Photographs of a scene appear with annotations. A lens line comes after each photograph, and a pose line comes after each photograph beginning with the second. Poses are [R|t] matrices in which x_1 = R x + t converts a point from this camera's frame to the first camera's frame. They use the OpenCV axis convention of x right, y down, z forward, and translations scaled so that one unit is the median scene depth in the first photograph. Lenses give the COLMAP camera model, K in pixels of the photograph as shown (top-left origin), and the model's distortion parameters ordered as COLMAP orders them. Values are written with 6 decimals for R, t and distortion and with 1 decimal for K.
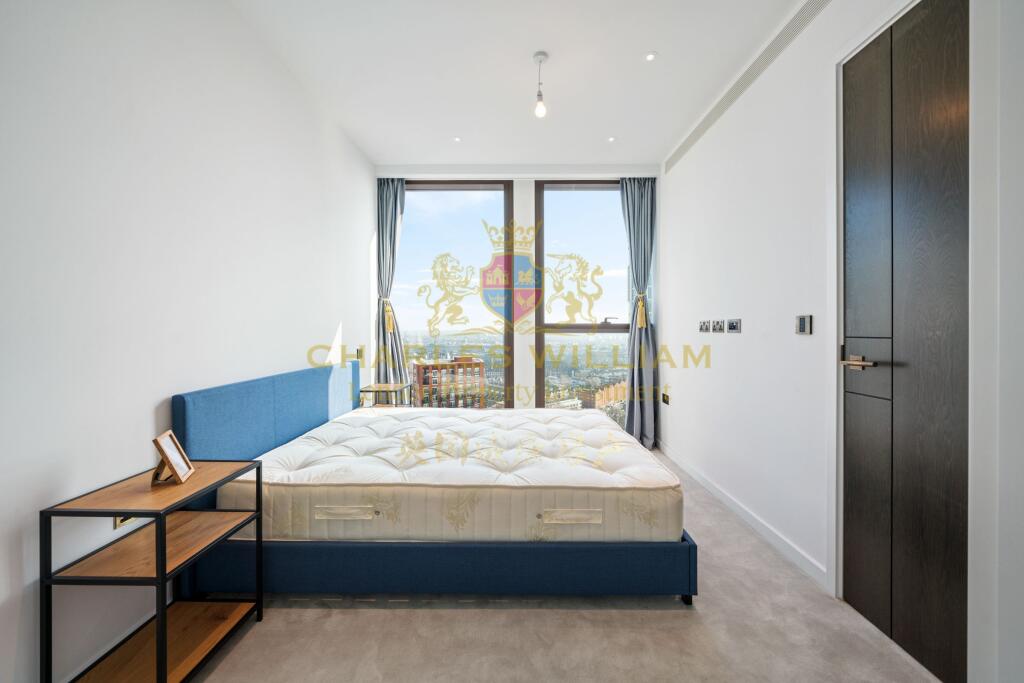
lens RADIAL K [[377.0, 0, 515.9], [0, 377.0, 334.2], [0, 0, 1]] dist [-0.002596, -0.000162]
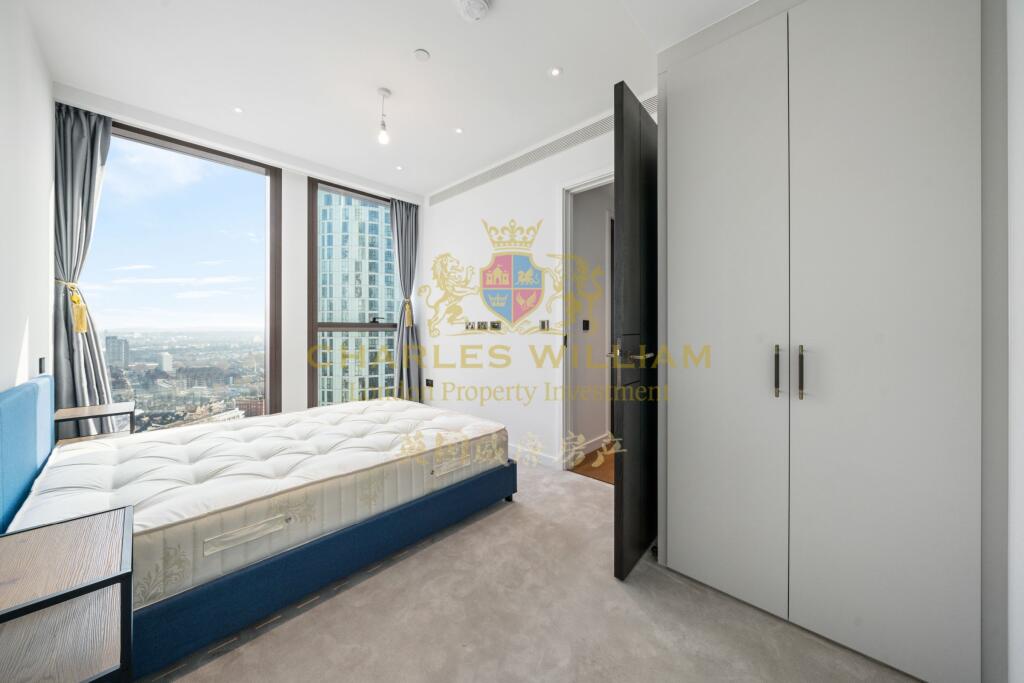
lens RADIAL K [[355.4, 0, 506.3], [0, 355.4, 332.1], [0, 0, 1]] dist [0.001174, 0.000177]
pose [[0.689163, -0.008947, 0.724551, -0.342256], [0.010023, 0.999946, 0.002813, 0.000380], [-0.724537, 0.005323, 0.689215, -0.014132]]
